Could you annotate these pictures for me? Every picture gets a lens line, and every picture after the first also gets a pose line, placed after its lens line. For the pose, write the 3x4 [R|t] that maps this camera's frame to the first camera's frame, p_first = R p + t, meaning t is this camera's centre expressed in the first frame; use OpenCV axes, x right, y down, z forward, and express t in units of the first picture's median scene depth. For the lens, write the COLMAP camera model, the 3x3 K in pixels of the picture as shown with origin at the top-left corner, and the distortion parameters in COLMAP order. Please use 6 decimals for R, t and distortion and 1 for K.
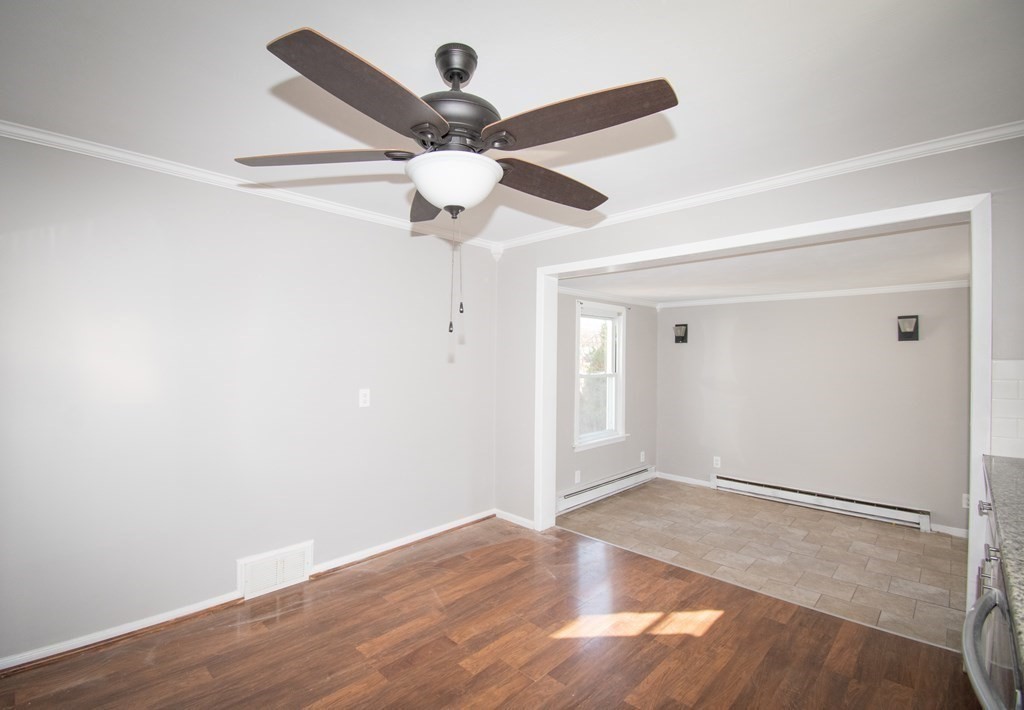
lens RADIAL K [[484.0, 0, 514.1], [0, 484.0, 353.3], [0, 0, 1]] dist [0.005942, -0.000370]
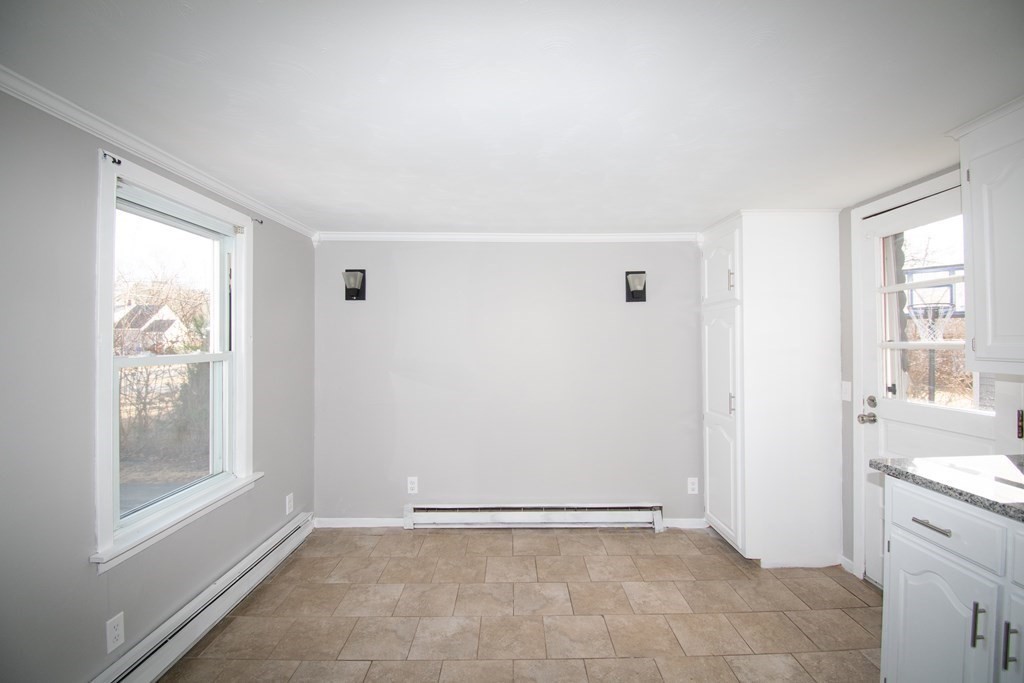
lens RADIAL K [[451.4, 0, 511.2], [0, 451.4, 334.6], [0, 0, 1]] dist [-0.002625, -0.012810]
pose [[0.740195, -0.005295, 0.672371, 0.128297], [0.002691, 0.999984, 0.004913, 0.024044], [-0.672387, -0.001827, 0.740198, 0.531083]]
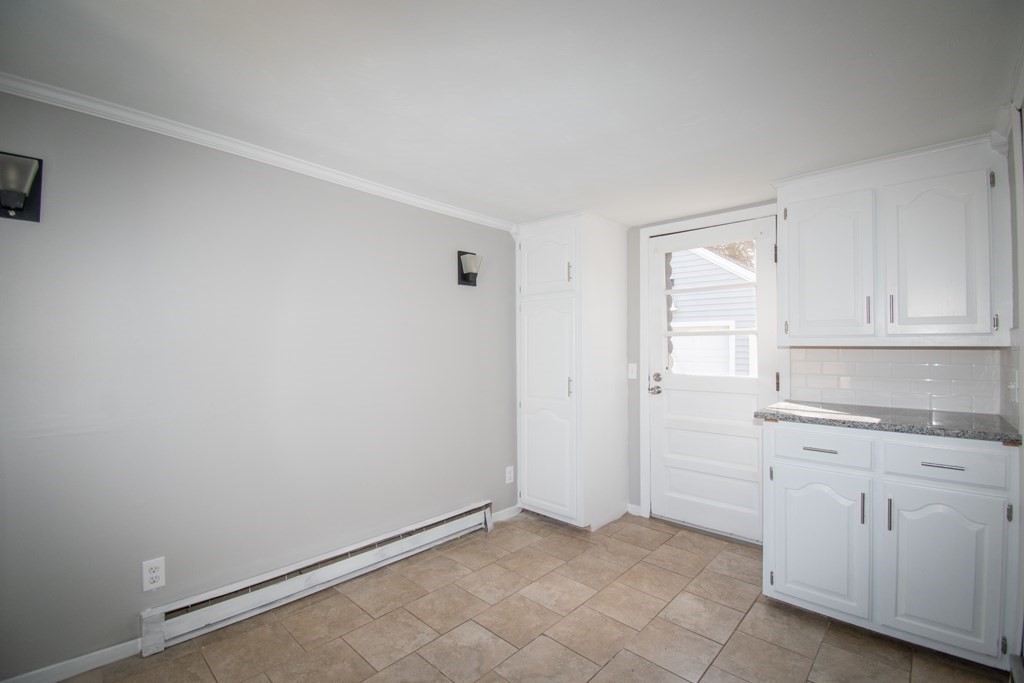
lens RADIAL K [[451.4, 0, 518.3], [0, 451.4, 335.8], [0, 0, 1]] dist [-0.002625, -0.012810]
pose [[0.005223, 0.013369, 0.999897, 0.102008], [-0.019445, 0.999723, -0.013265, 0.055951], [-0.999797, -0.019374, 0.005482, 0.843931]]
